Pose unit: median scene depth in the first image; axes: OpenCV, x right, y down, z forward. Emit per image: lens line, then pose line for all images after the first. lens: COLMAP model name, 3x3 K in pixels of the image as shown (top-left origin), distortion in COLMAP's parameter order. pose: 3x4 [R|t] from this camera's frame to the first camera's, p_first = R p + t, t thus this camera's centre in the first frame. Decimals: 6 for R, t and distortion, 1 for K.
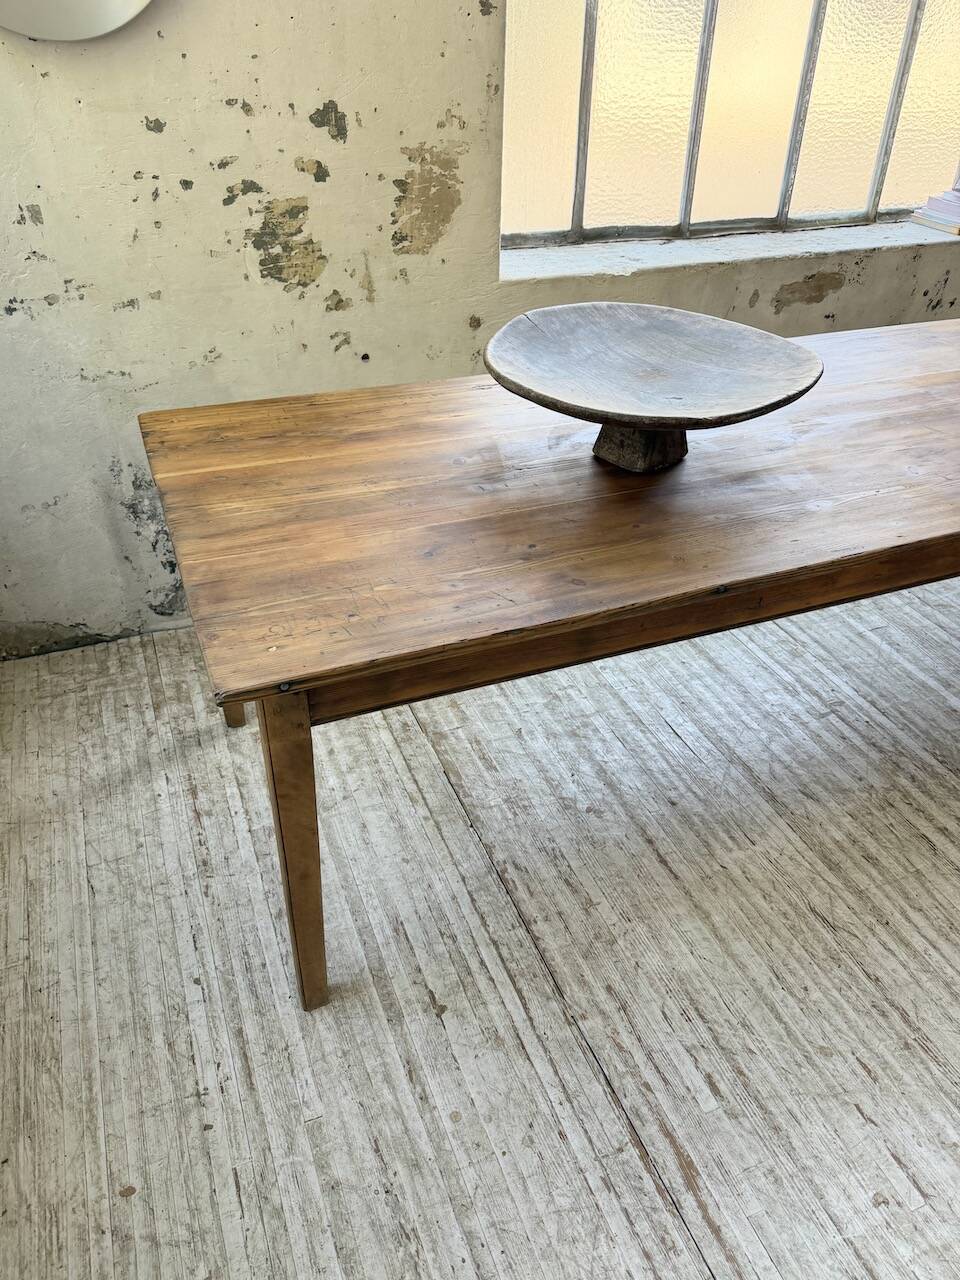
lens RADIAL K [[901.1, 0, 474.5], [0, 901.1, 644.2], [0, 0, 1]] dist [0.052117, -0.103399]
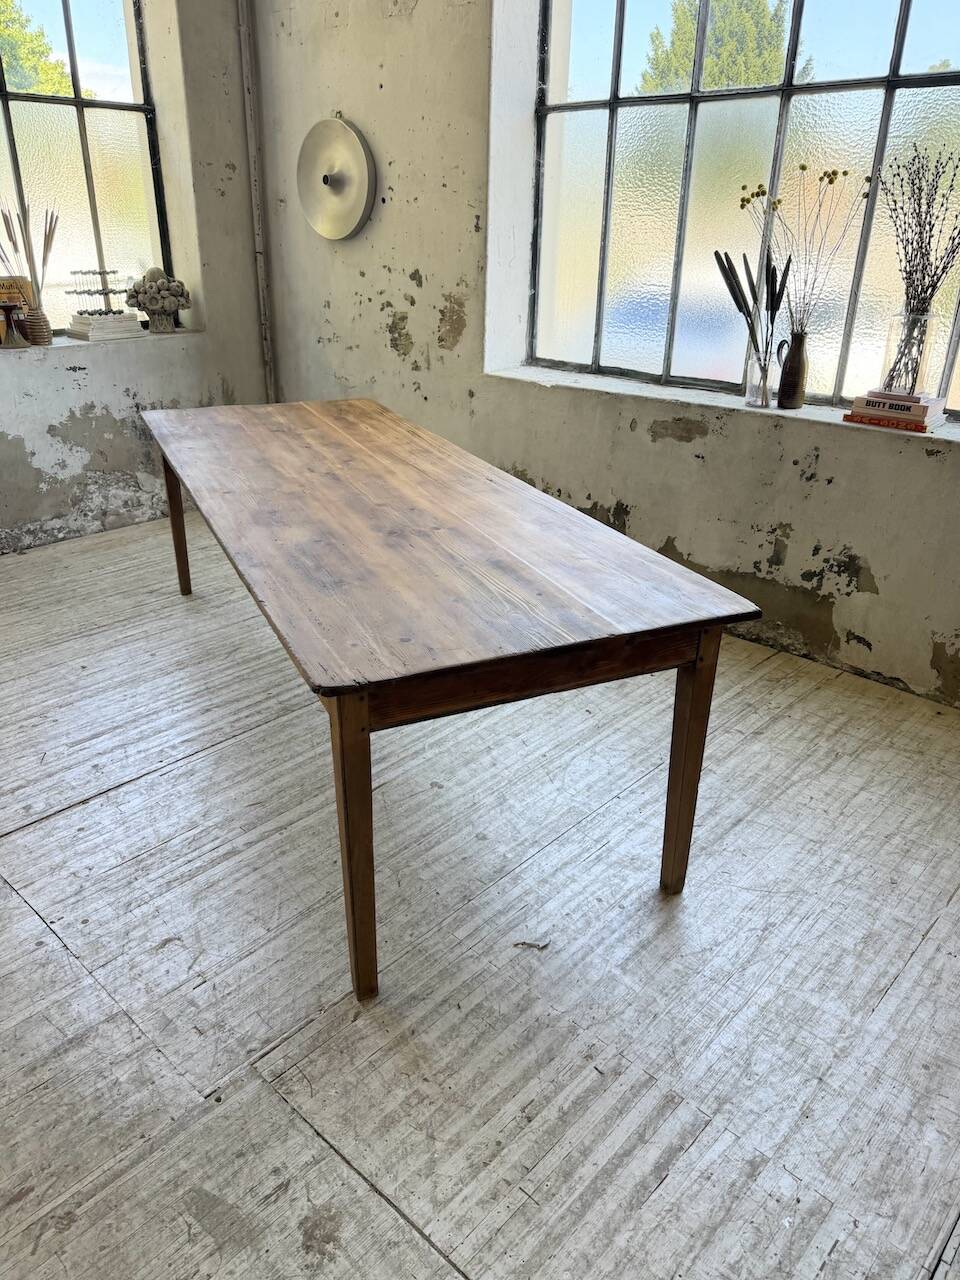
lens RADIAL K [[901.1, 0, 474.5], [0, 901.1, 644.2], [0, 0, 1]] dist [0.052117, -0.103399]
pose [[0.430695, 0.373832, -0.821432, 1.921005], [-0.527951, 0.842555, 0.106629, -0.162165], [0.731963, 0.387751, 0.560249, 0.257126]]
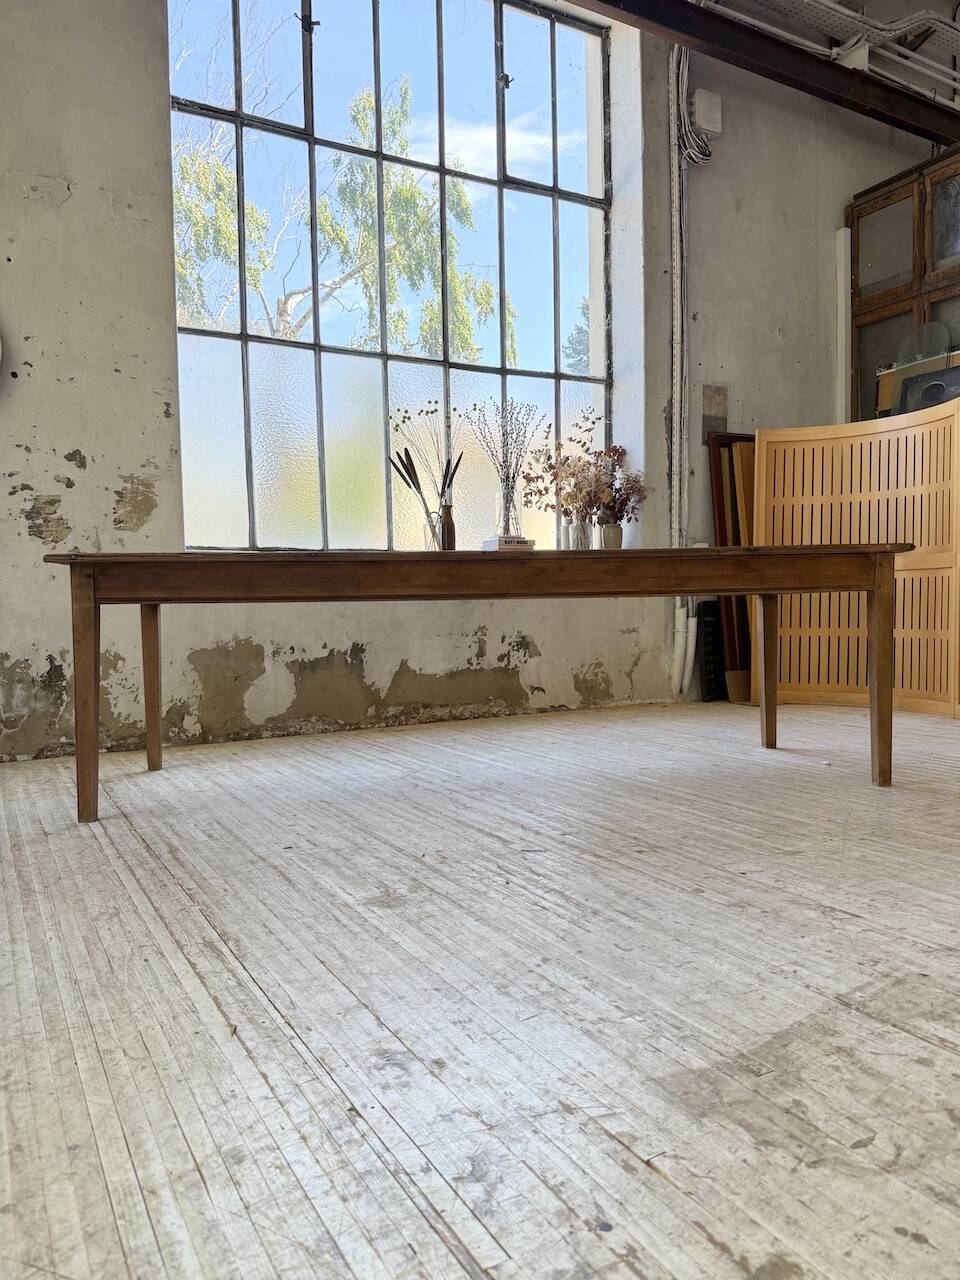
lens RADIAL K [[891.4, 0, 480.4], [0, 891.4, 645.7], [0, 0, 1]] dist [0.182892, -0.403079]
pose [[0.990392, -0.039977, 0.132386, 0.401694], [0.104966, 0.840573, -0.531431, 0.828099], [-0.090035, 0.540221, 0.836693, -0.434302]]
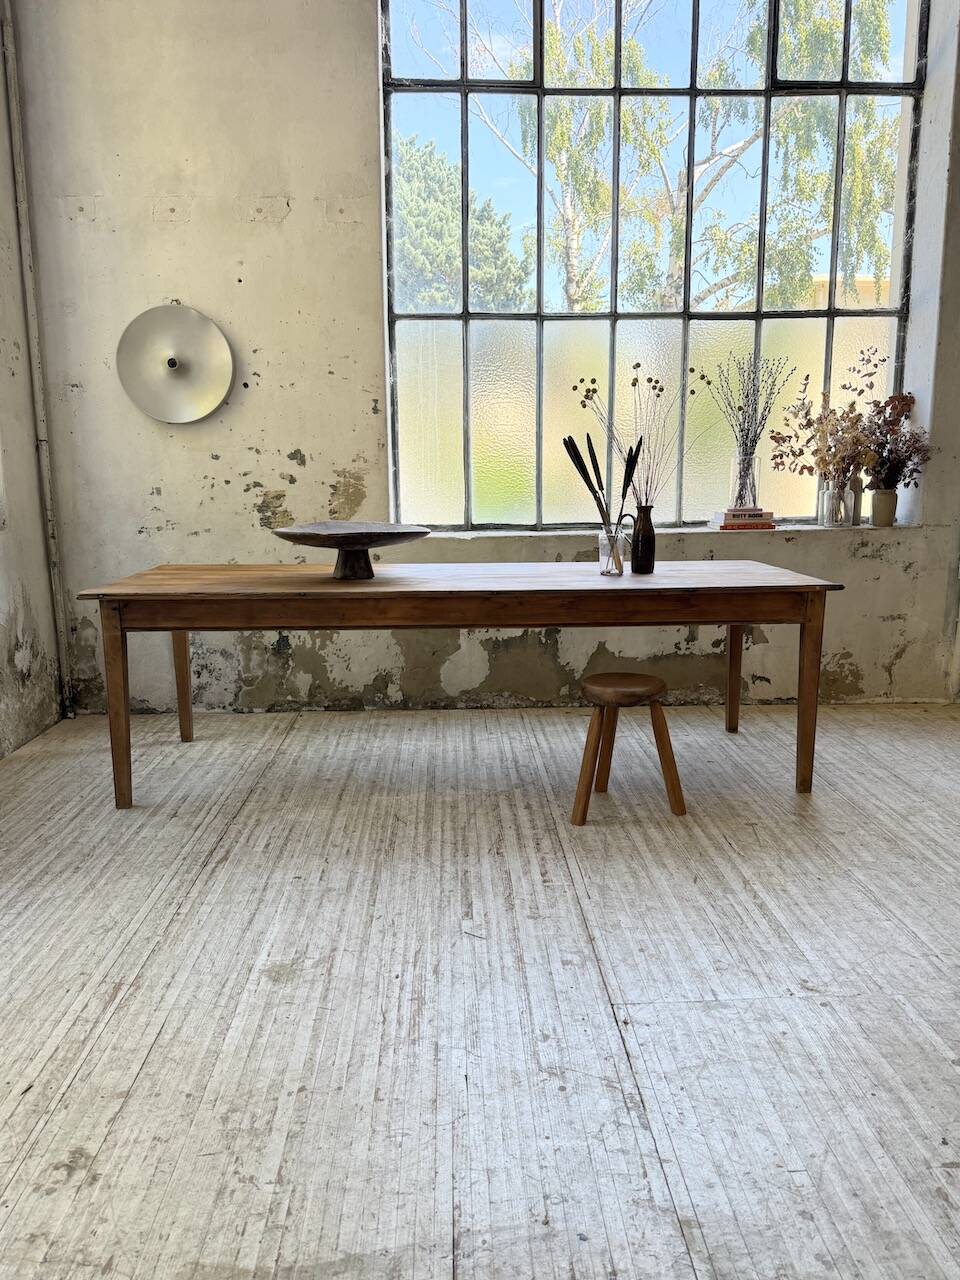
lens RADIAL K [[908.7, 0, 488.6], [0, 908.7, 643.1], [0, 0, 1]] dist [0.103852, -0.185002]
pose [[0.944645, 0.037568, -0.325938, 0.978127], [-0.172171, 0.902412, -0.394980, 0.583517], [0.279292, 0.429232, 0.858927, -0.529377]]
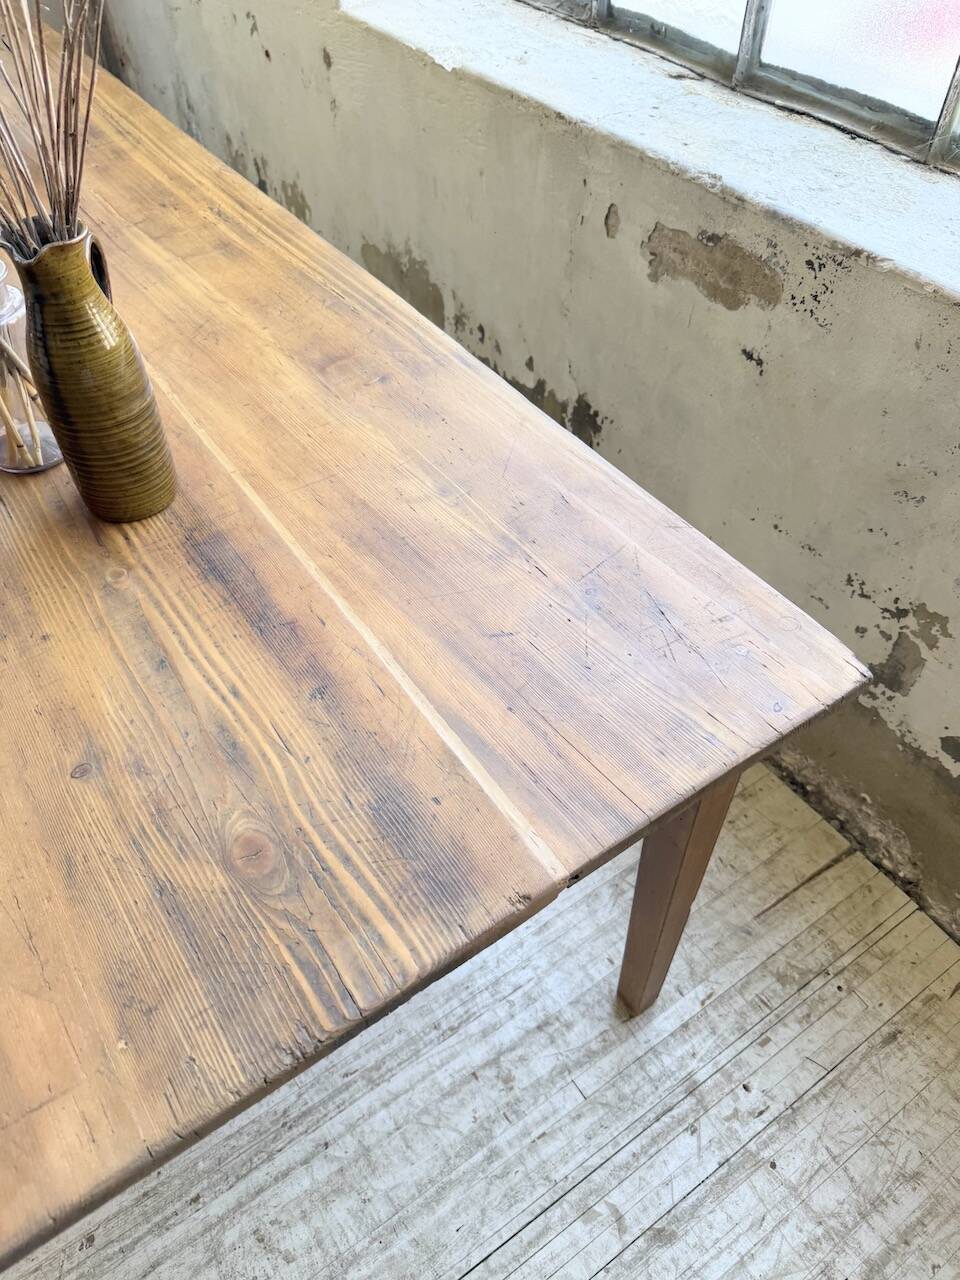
lens RADIAL K [[916.2, 0, 485.6], [0, 916.2, 644.8], [0, 0, 1]] dist [-0.014465, -0.000737]
pose [[0.224713, 0.714697, -0.662353, 1.064663], [-0.563581, 0.649837, 0.509989, -0.596038], [0.794909, 0.258688, 0.548816, 0.965592]]
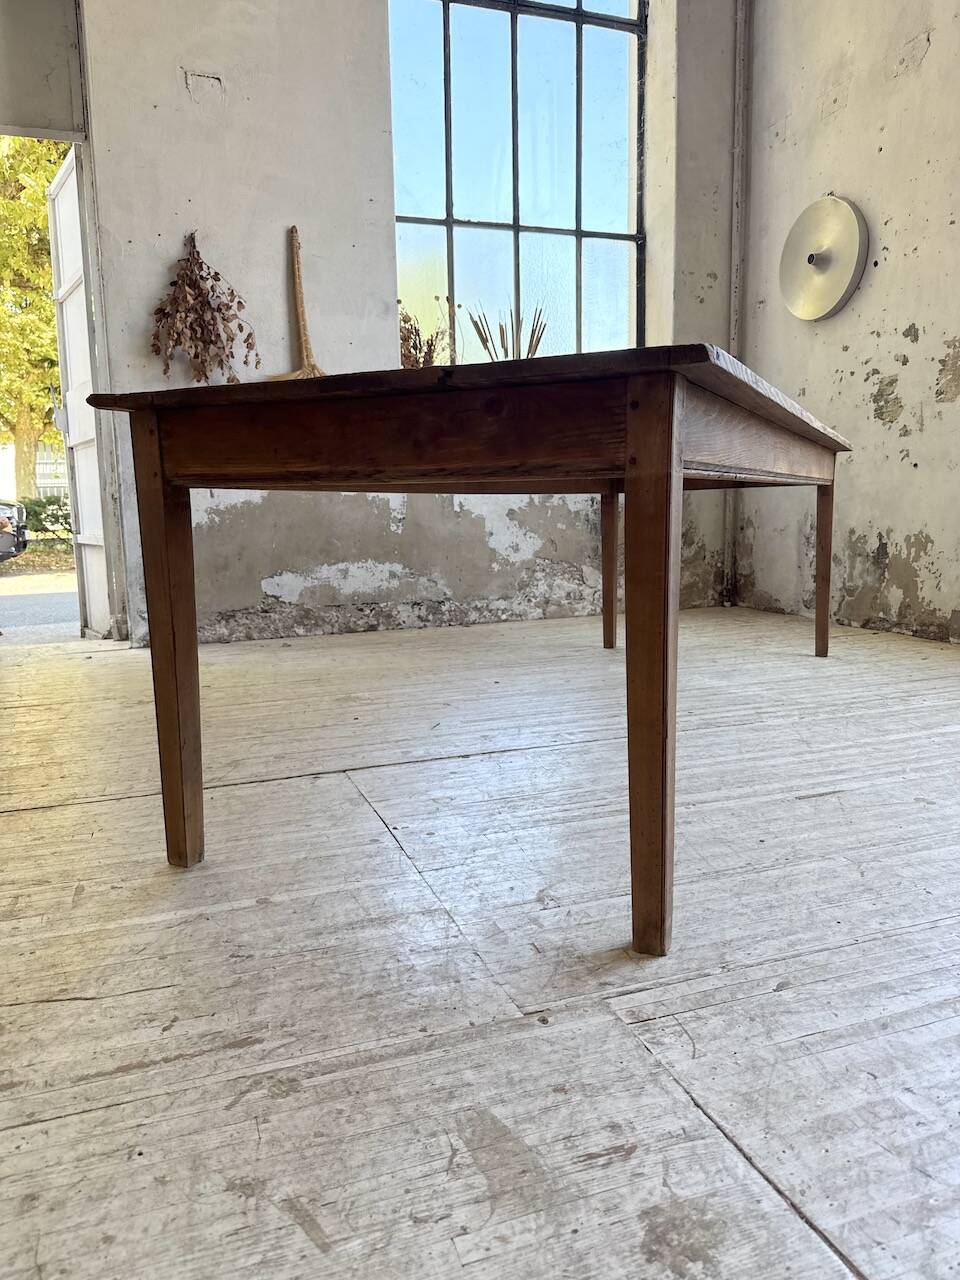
lens RADIAL K [[901.9, 0, 481.2], [0, 901.9, 636.0], [0, 0, 1]] dist [0.106498, -0.145463]
pose [[-0.032853, 0.129493, -0.991036, 1.786666], [-0.559253, 0.819426, 0.125609, 0.176450], [0.828346, 0.558366, 0.045499, 0.536666]]
